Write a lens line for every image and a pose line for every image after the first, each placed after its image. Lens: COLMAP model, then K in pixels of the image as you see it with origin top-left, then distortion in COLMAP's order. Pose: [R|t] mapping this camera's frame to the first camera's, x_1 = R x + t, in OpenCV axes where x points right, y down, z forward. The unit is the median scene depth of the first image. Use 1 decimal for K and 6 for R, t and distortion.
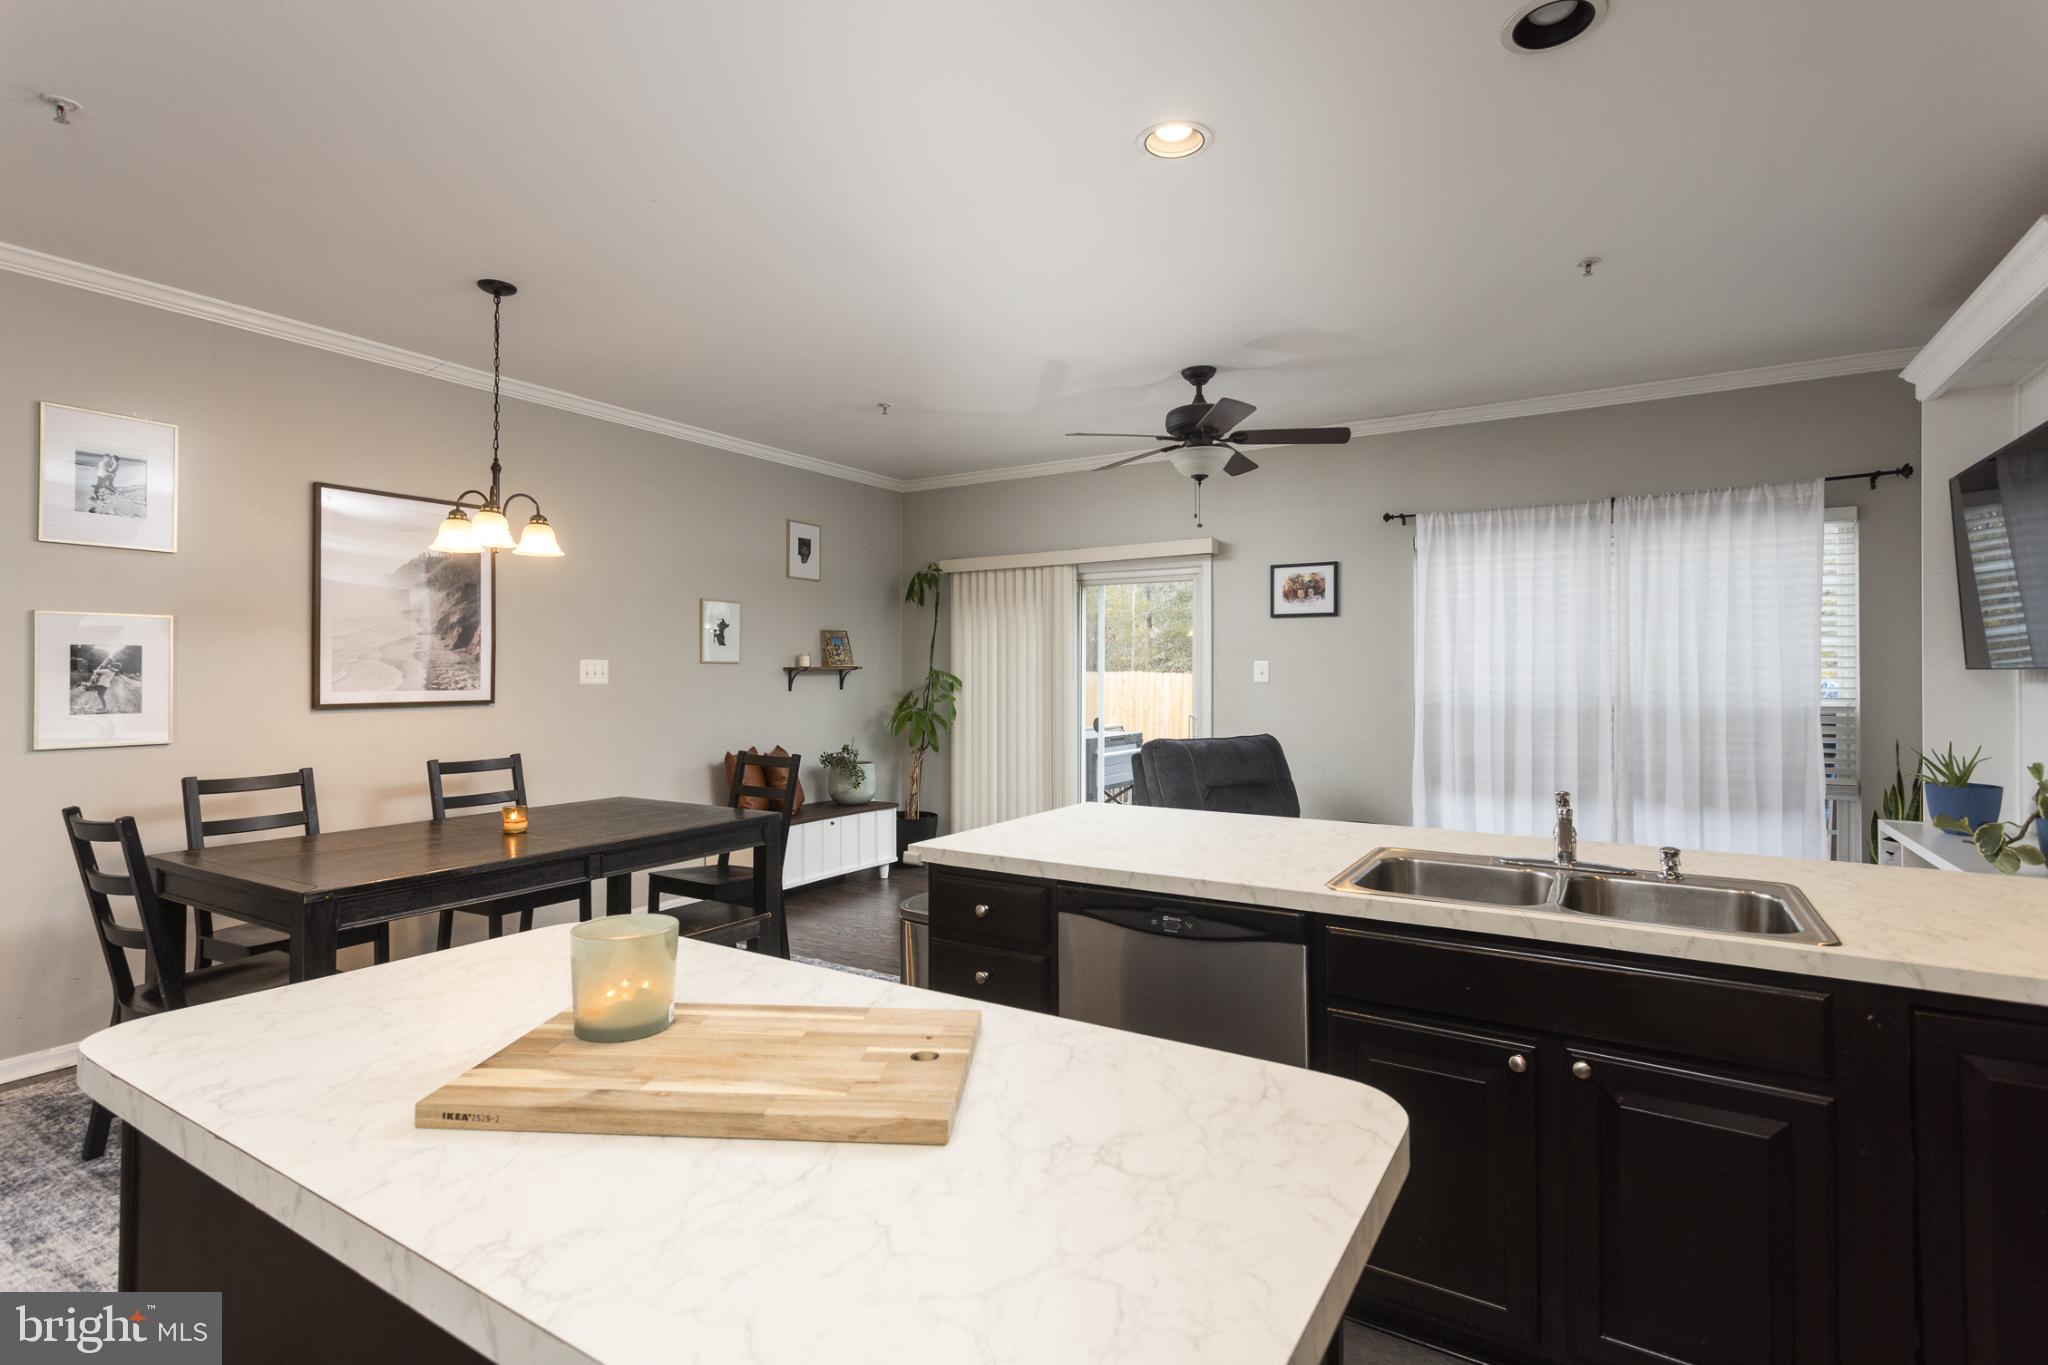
lens RADIAL K [[984.3, 0, 1024.0], [0, 984.3, 682.5], [0, 0, 1]] dist [0.013385, 0.000172]
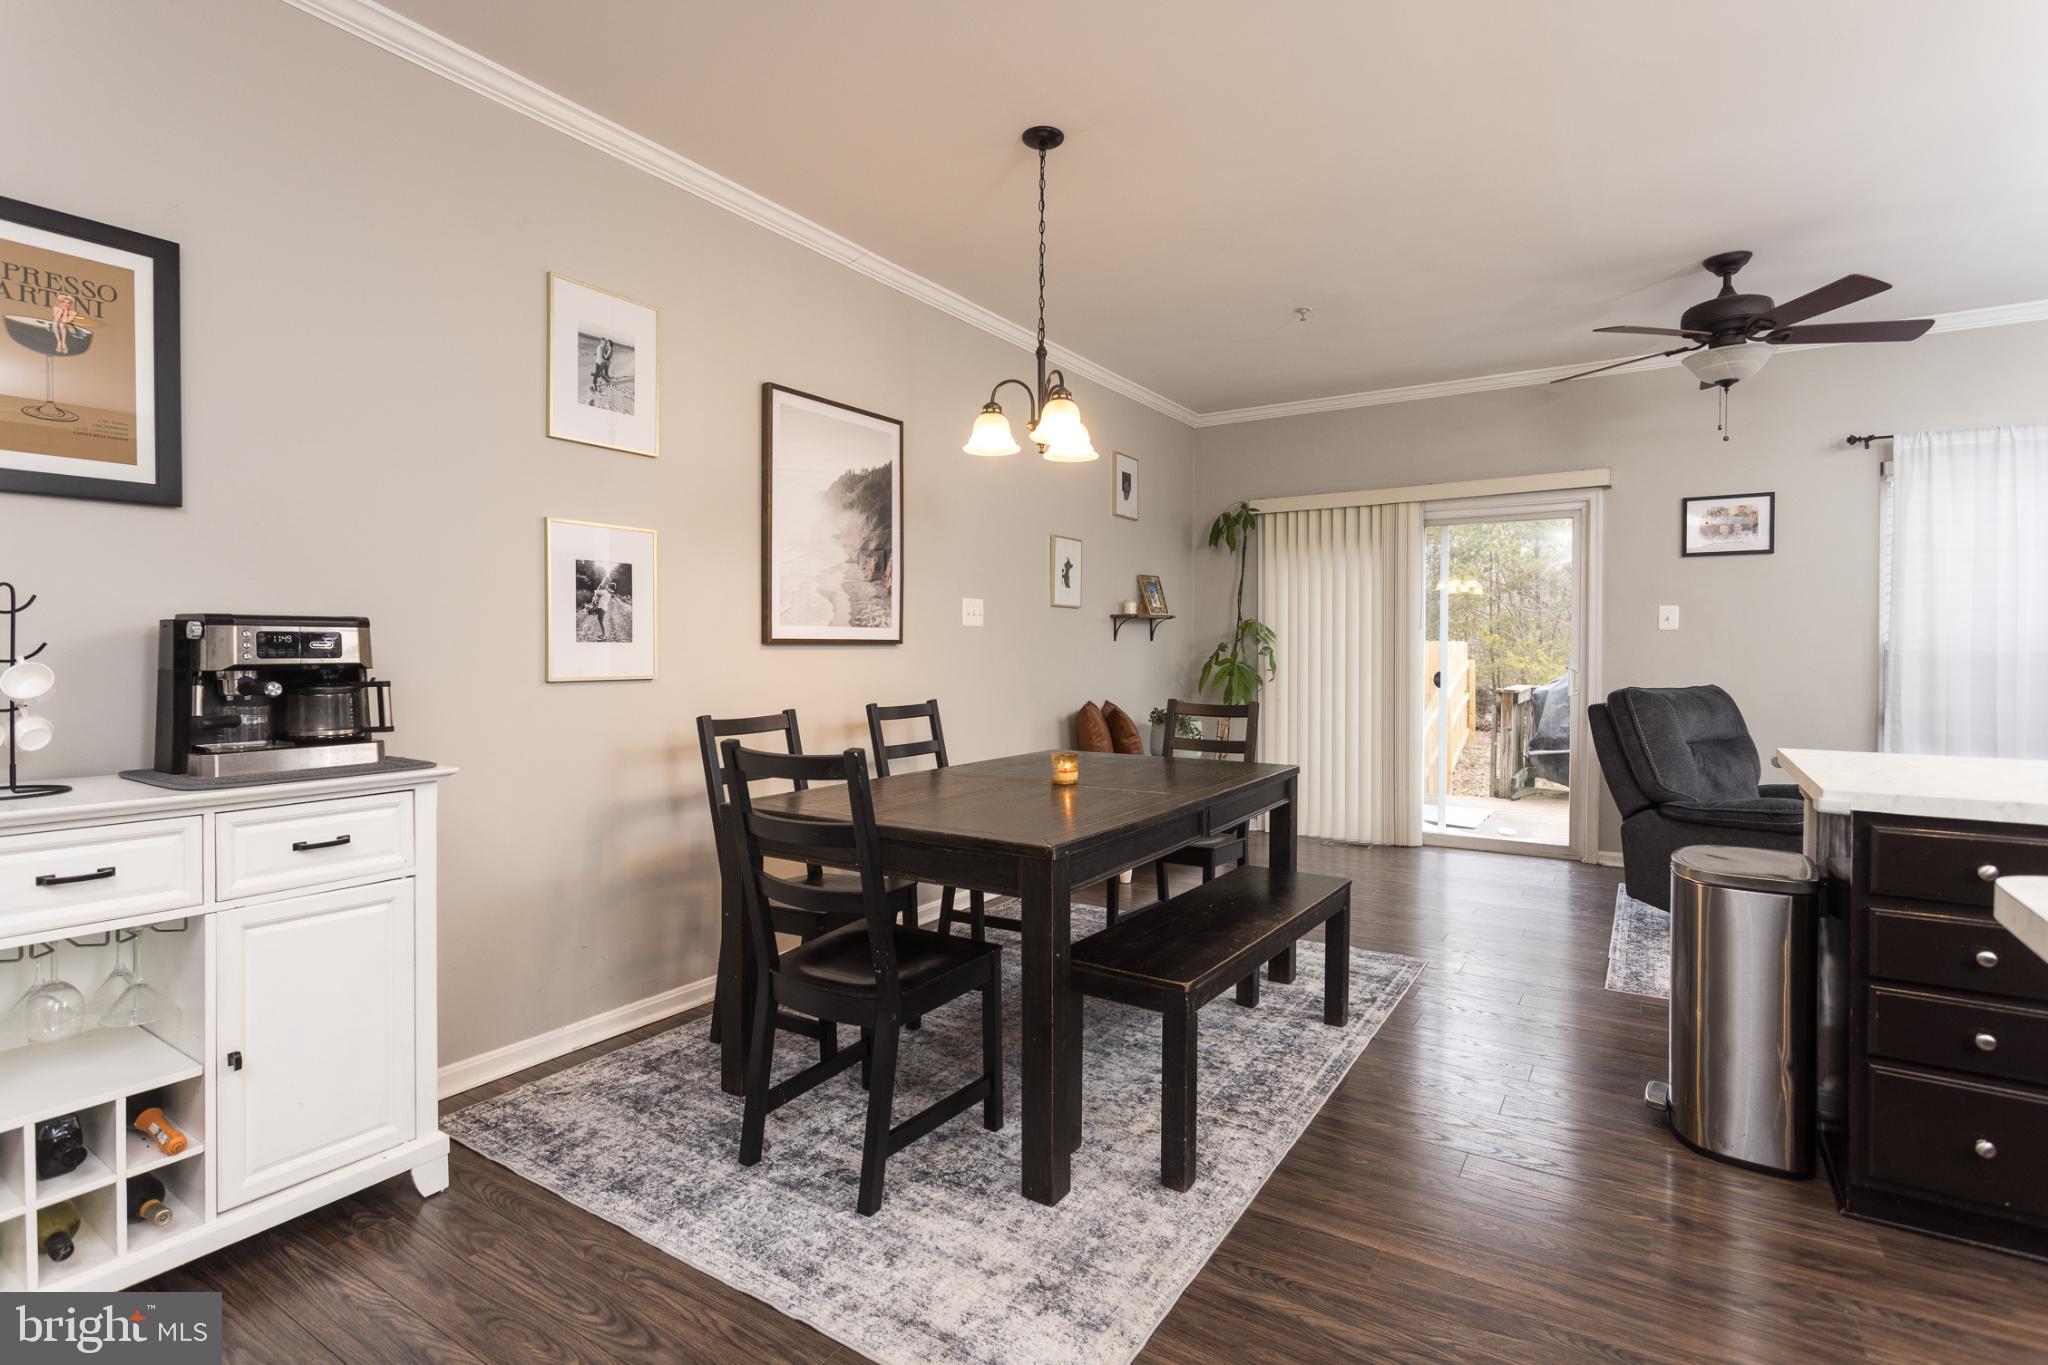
lens RADIAL K [[987.4, 0, 1024.0], [0, 987.4, 682.5], [0, 0, 1]] dist [-0.000006, 0.000177]
pose [[0.999913, 0.002148, -0.013029, -0.426414], [-0.001826, 0.999695, 0.024627, 0.034819], [0.013078, -0.024601, 0.999612, 0.118191]]
